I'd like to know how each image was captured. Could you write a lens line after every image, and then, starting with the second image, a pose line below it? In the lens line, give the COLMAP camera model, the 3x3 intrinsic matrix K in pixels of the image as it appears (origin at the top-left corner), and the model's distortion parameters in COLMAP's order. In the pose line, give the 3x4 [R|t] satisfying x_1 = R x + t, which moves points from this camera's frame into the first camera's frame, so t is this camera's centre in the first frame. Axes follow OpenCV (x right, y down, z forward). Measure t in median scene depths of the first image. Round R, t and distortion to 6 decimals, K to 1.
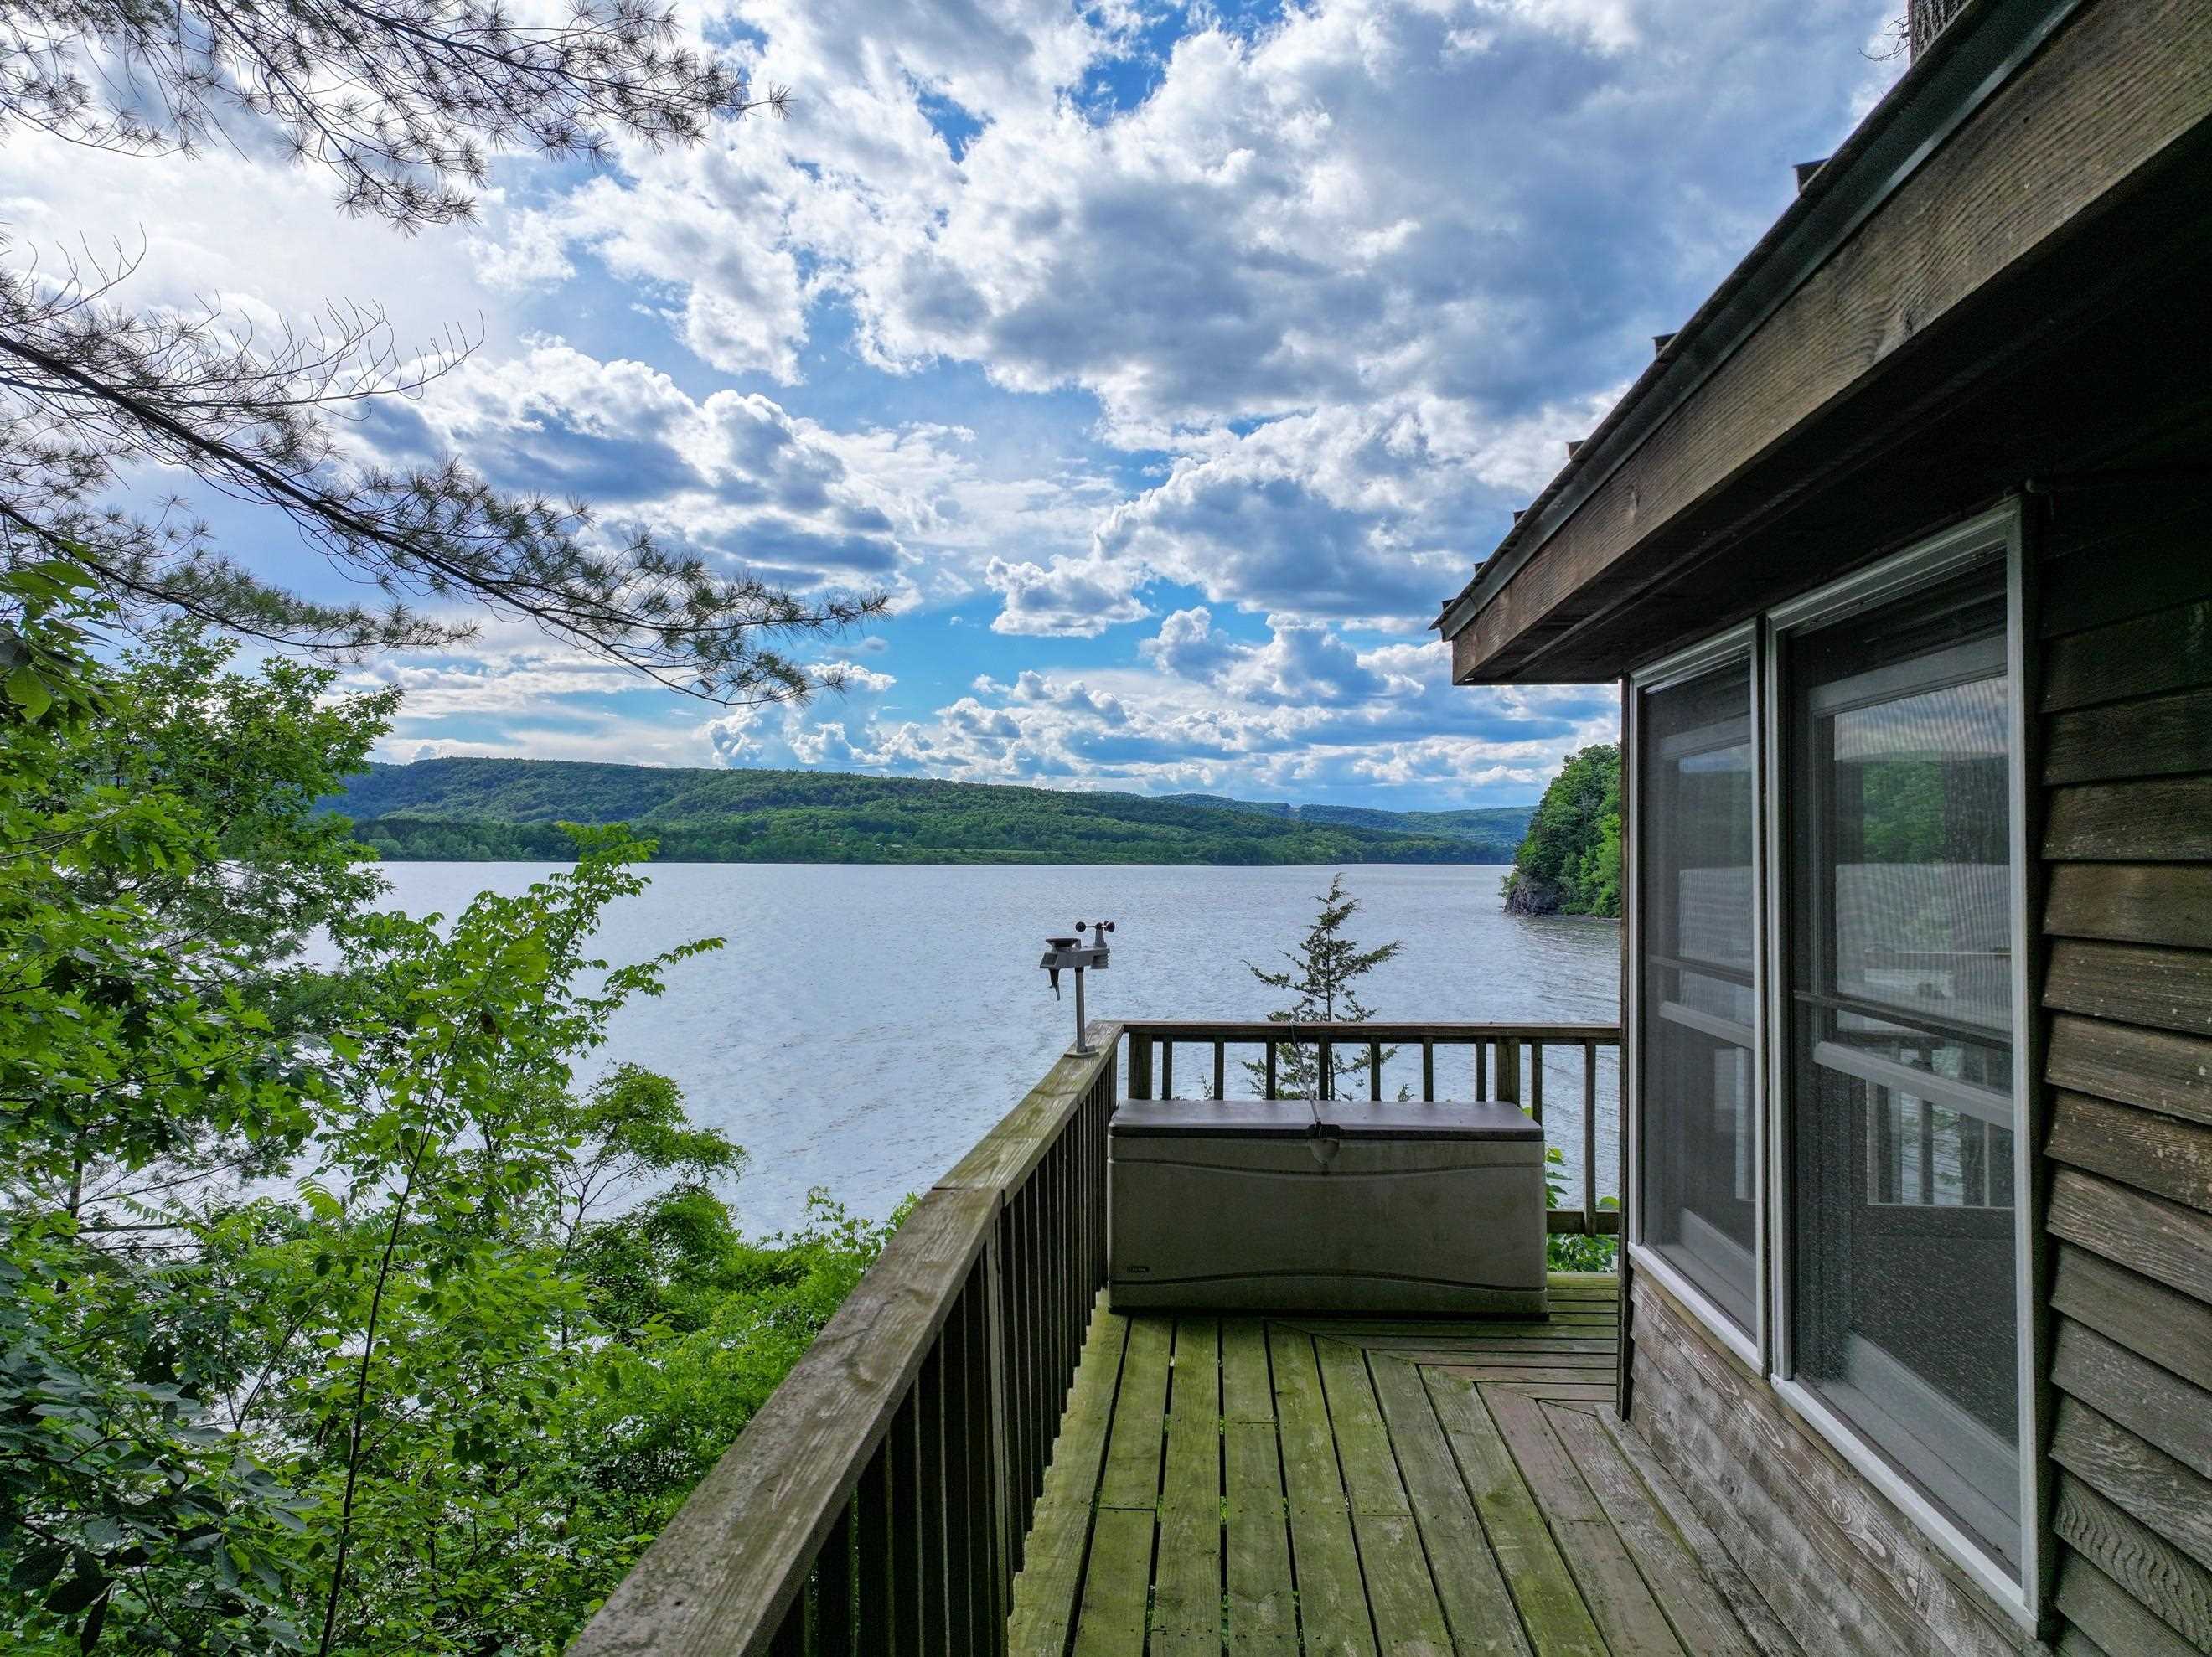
lens RADIAL K [[1541.2, 0, 1108.3], [0, 1541.2, 839.1], [0, 0, 1]] dist [0.004970, 0.014011]
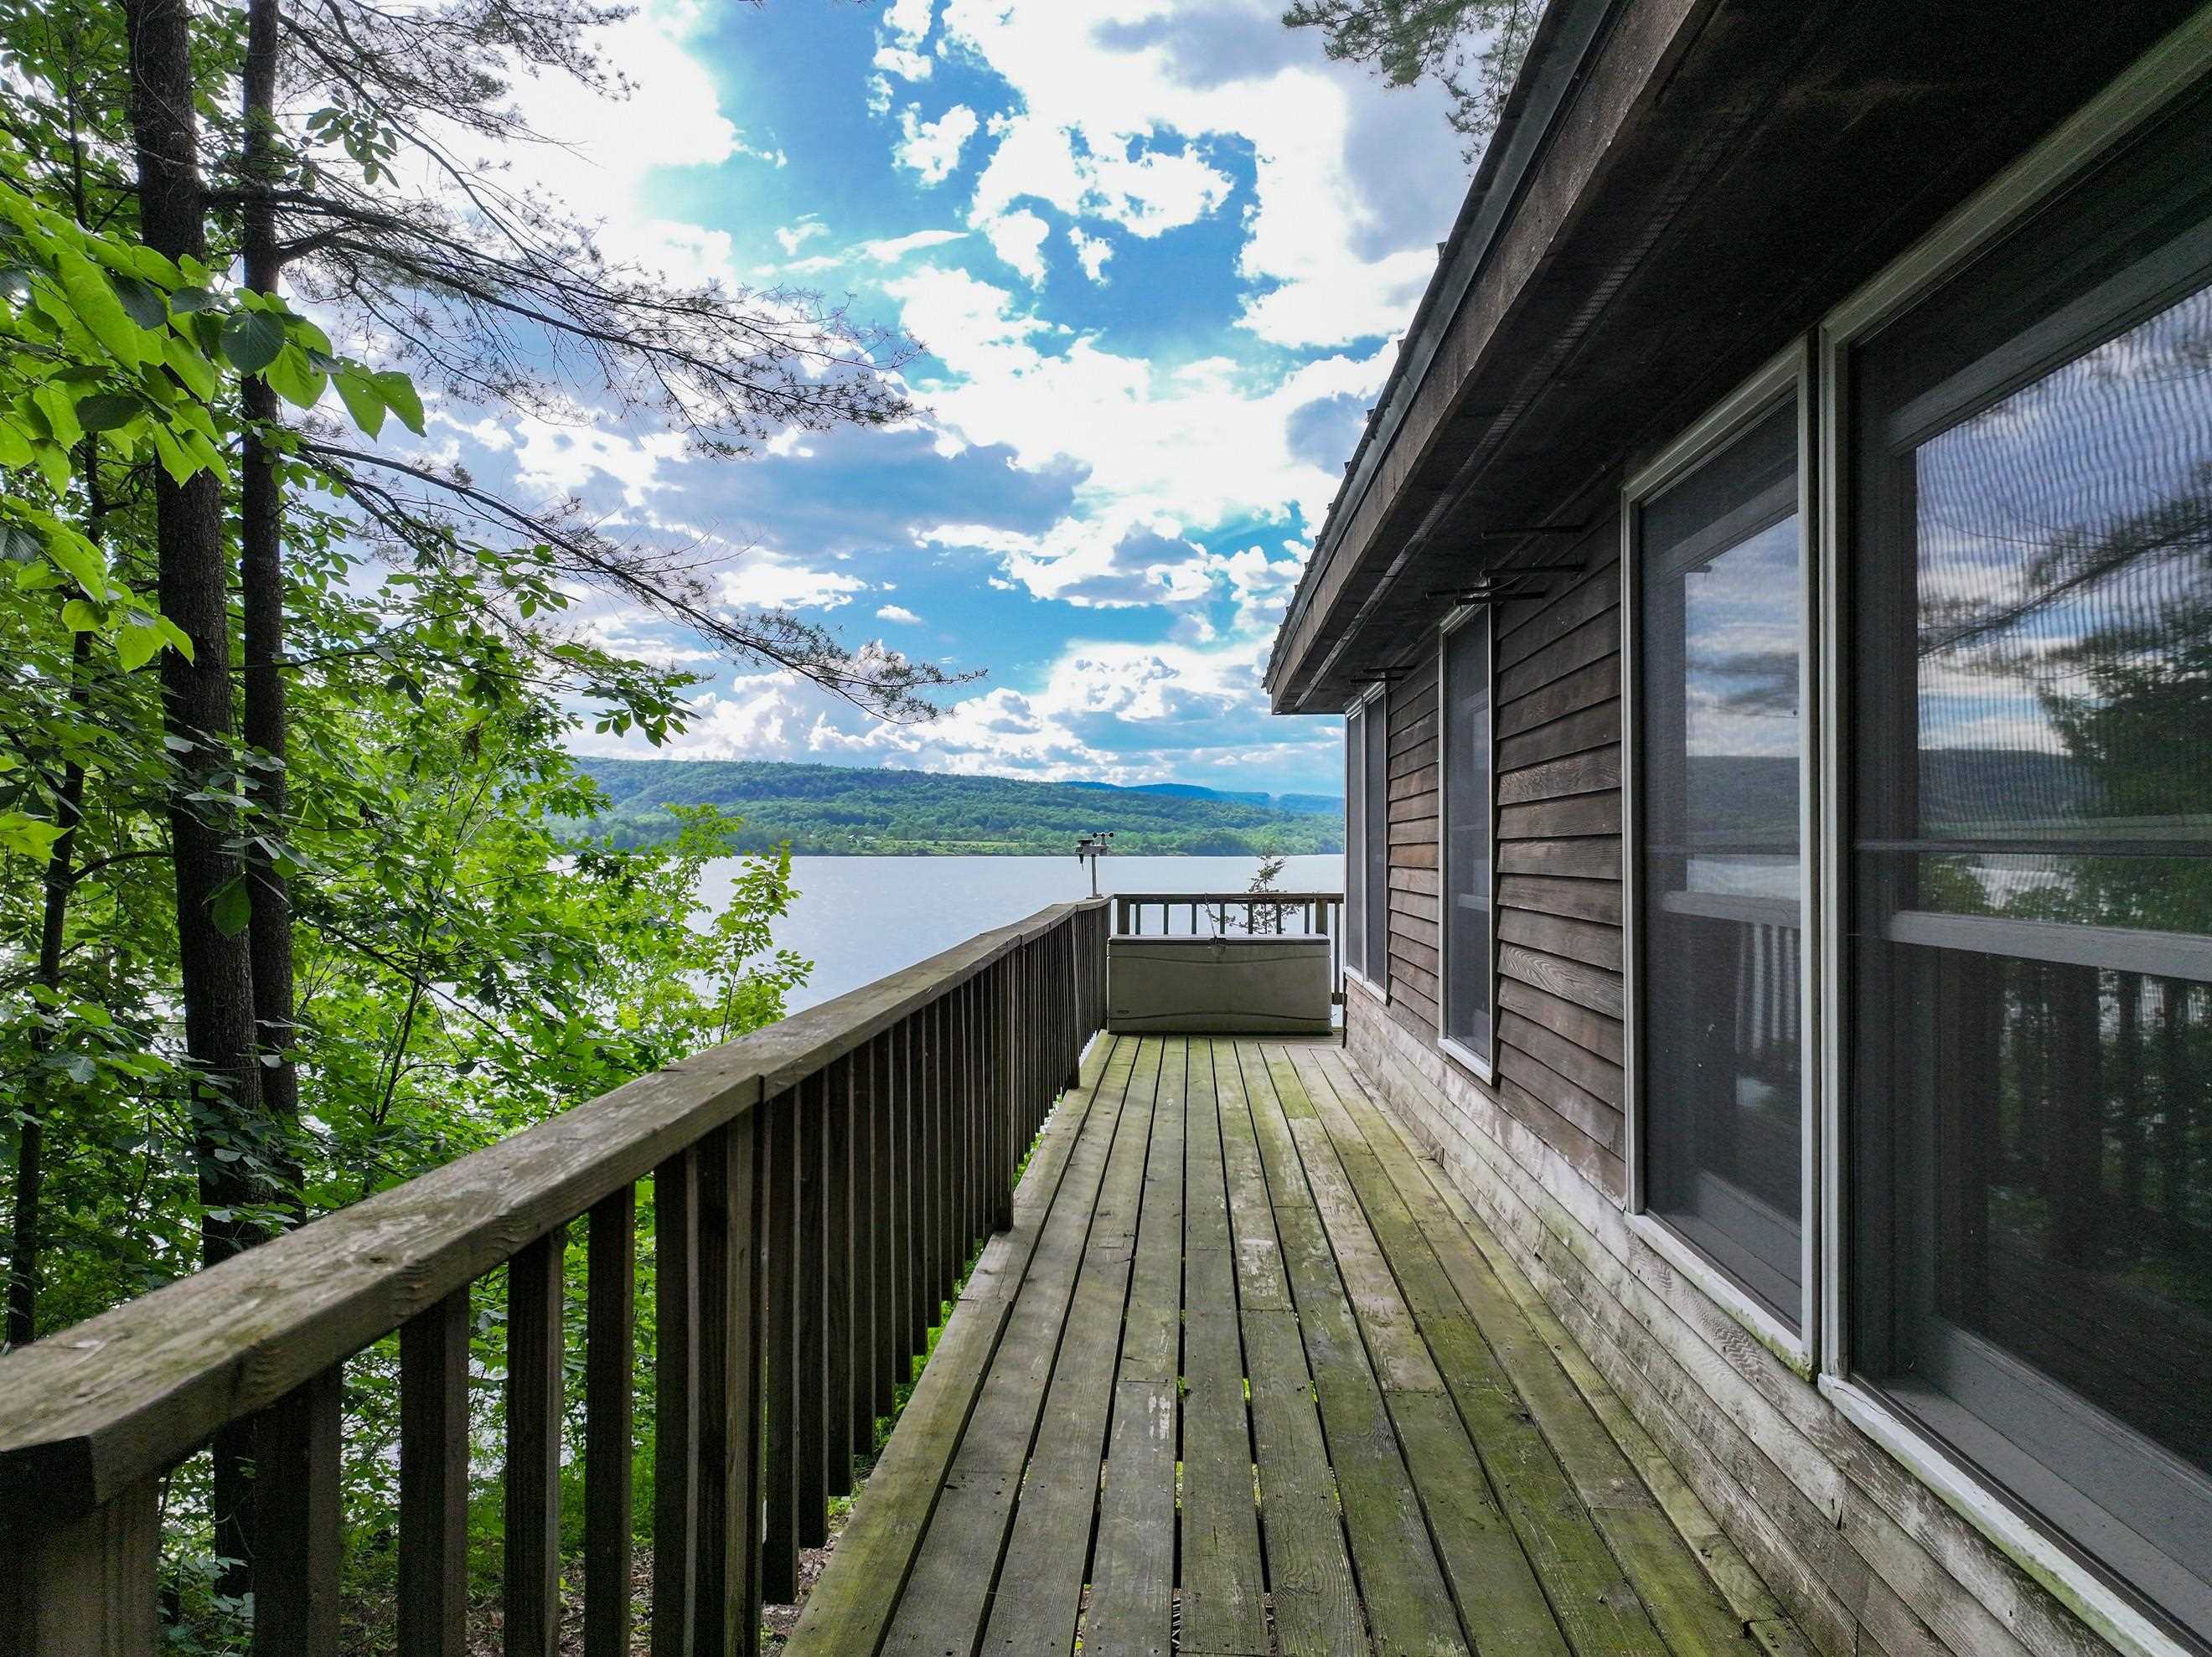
lens RADIAL K [[1541.2, 0, 1106.1], [0, 1541.2, 827.9], [0, 0, 1]] dist [0.004970, 0.014011]
pose [[0.999880, -0.005878, 0.014326, -0.025864], [0.005890, 0.999982, -0.000773, 0.041597], [-0.014322, 0.000858, 0.999897, -0.852003]]
